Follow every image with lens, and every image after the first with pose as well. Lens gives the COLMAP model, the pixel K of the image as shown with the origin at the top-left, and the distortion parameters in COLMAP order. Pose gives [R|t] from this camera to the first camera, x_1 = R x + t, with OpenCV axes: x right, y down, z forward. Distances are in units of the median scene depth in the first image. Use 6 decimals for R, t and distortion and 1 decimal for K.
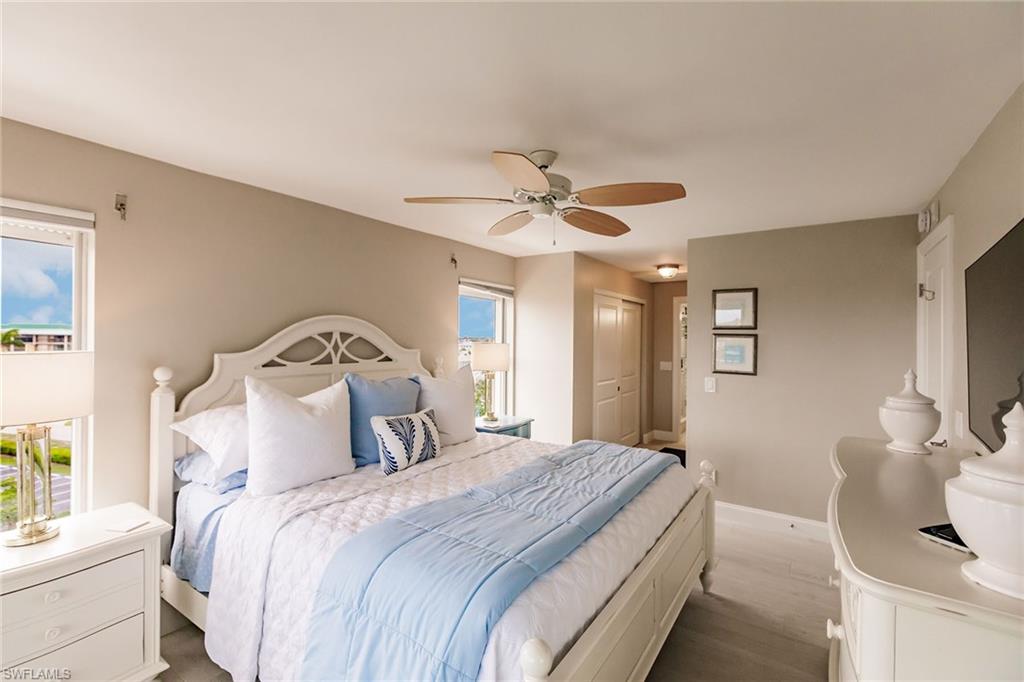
lens RADIAL K [[457.1, 0, 505.8], [0, 457.1, 336.7], [0, 0, 1]] dist [-0.001087, -0.000091]
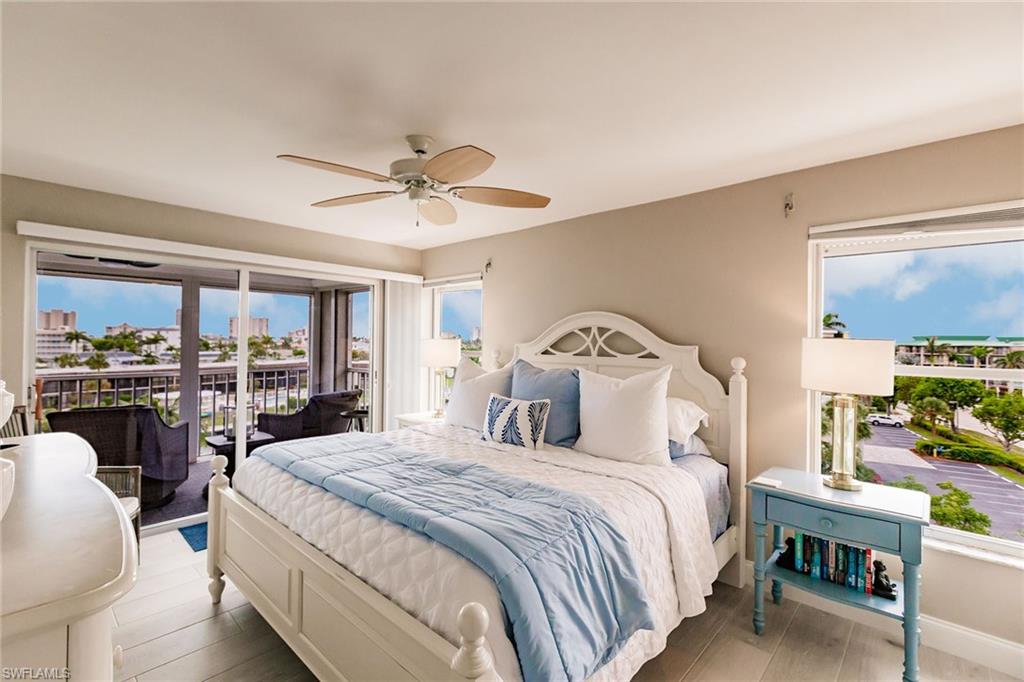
lens RADIAL K [[464.1, 0, 504.8], [0, 464.1, 336.4], [0, 0, 1]] dist [-0.001593, -0.000432]
pose [[-0.164042, -0.016734, -0.986311, 0.756609], [-0.009466, 0.999837, -0.015389, 0.031005], [0.986408, 0.006812, -0.164173, 0.977829]]
